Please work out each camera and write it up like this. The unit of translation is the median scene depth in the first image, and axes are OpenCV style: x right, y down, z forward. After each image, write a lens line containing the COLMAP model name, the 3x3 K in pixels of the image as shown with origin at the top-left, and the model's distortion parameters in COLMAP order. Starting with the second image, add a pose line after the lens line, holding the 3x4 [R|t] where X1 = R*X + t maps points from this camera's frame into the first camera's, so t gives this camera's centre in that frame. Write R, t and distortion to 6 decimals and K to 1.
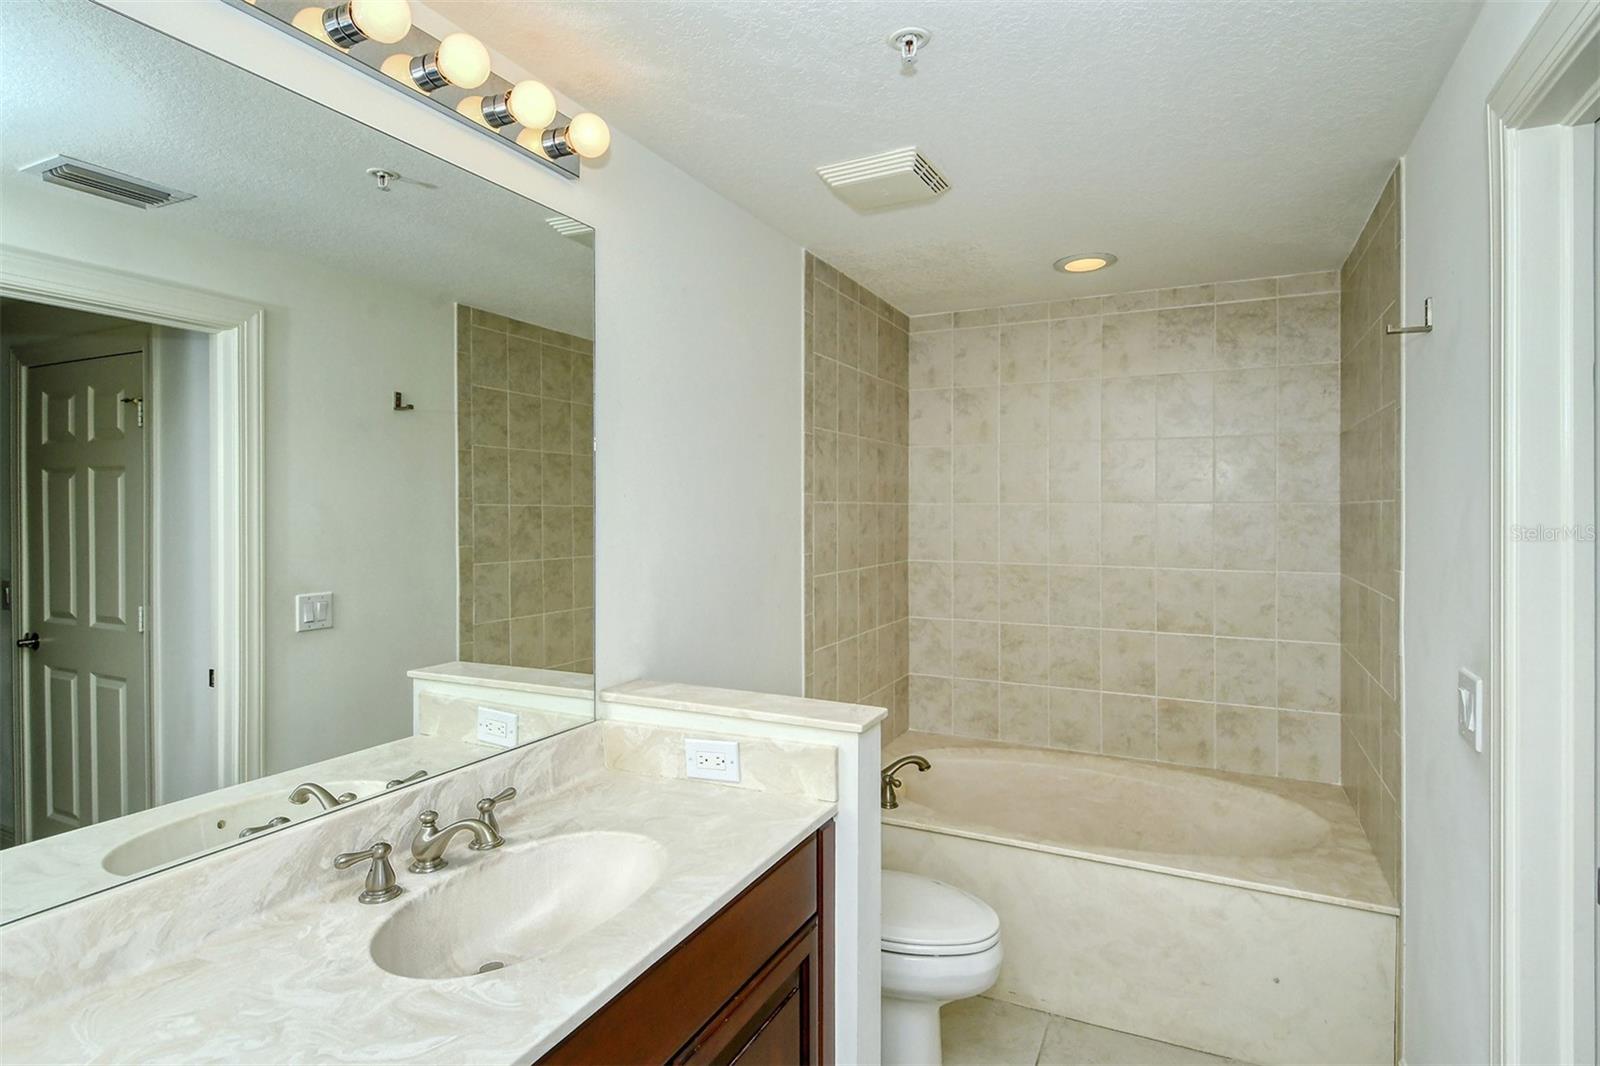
lens RADIAL K [[835.2, 0, 793.8], [0, 835.2, 510.5], [0, 0, 1]] dist [0.028098, -0.023552]
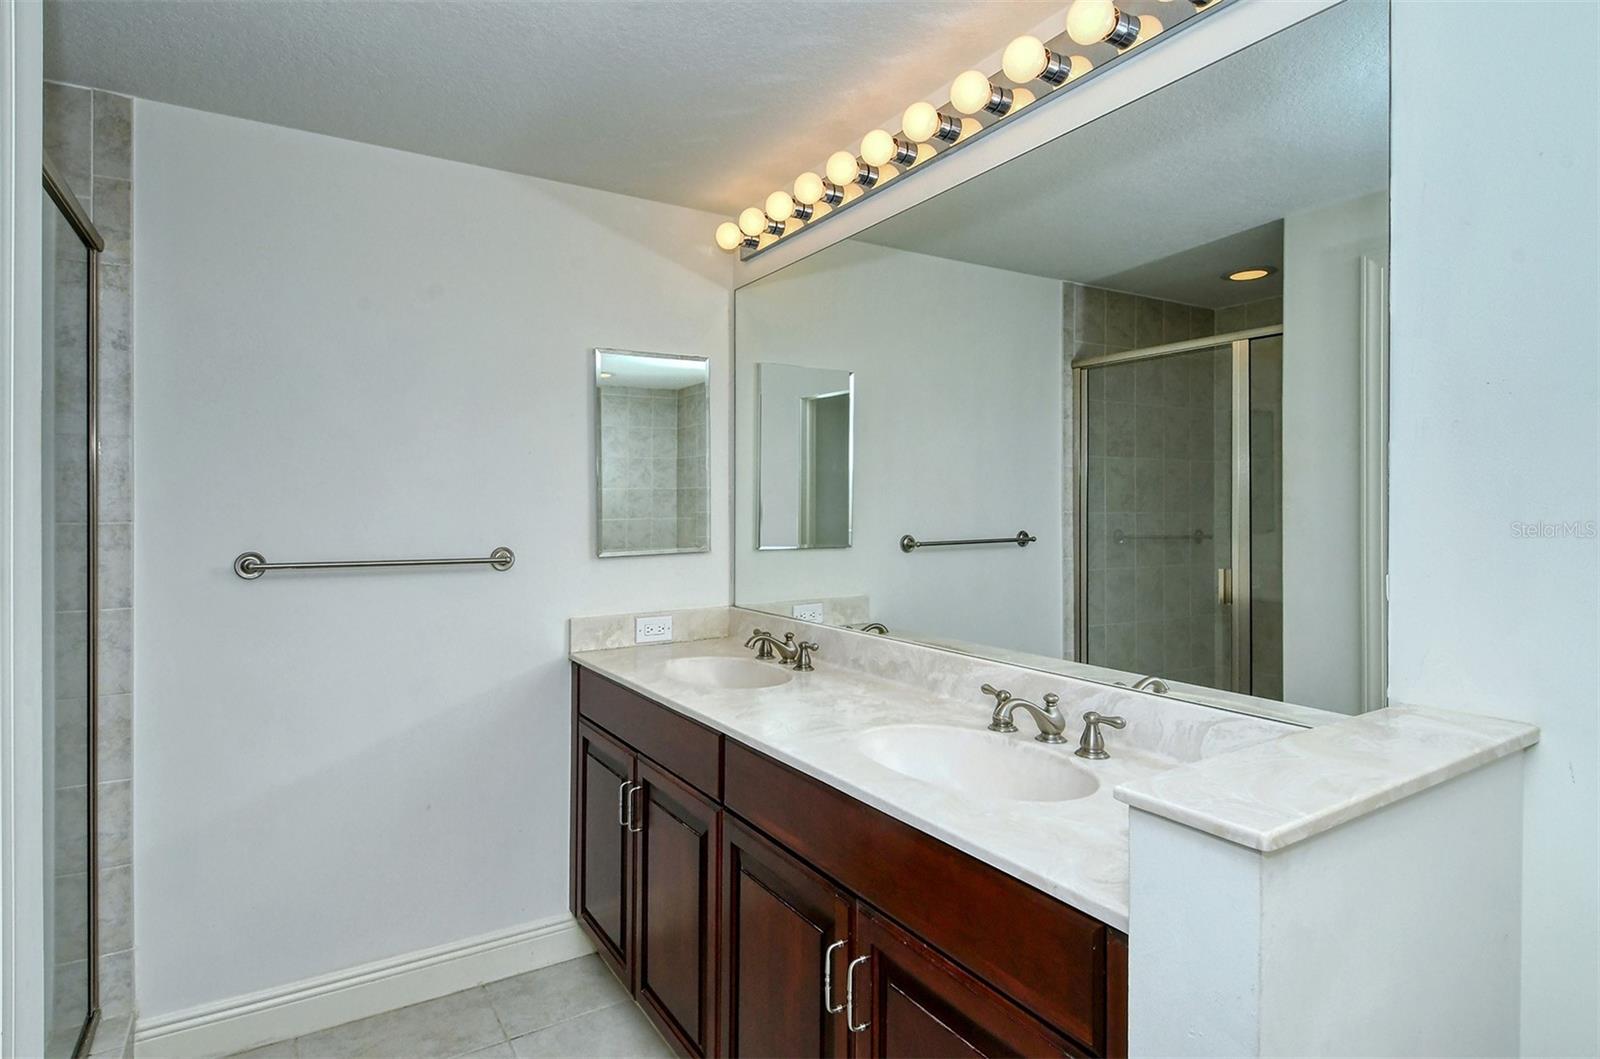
lens RADIAL K [[835.2, 0, 793.8], [0, 835.2, 507.0], [0, 0, 1]] dist [0.028098, -0.023552]
pose [[-0.529678, -0.000792, -0.848198, 0.794256], [0.000950, 0.999998, -0.001527, 0.098606], [0.848198, -0.001614, -0.529676, 1.369587]]
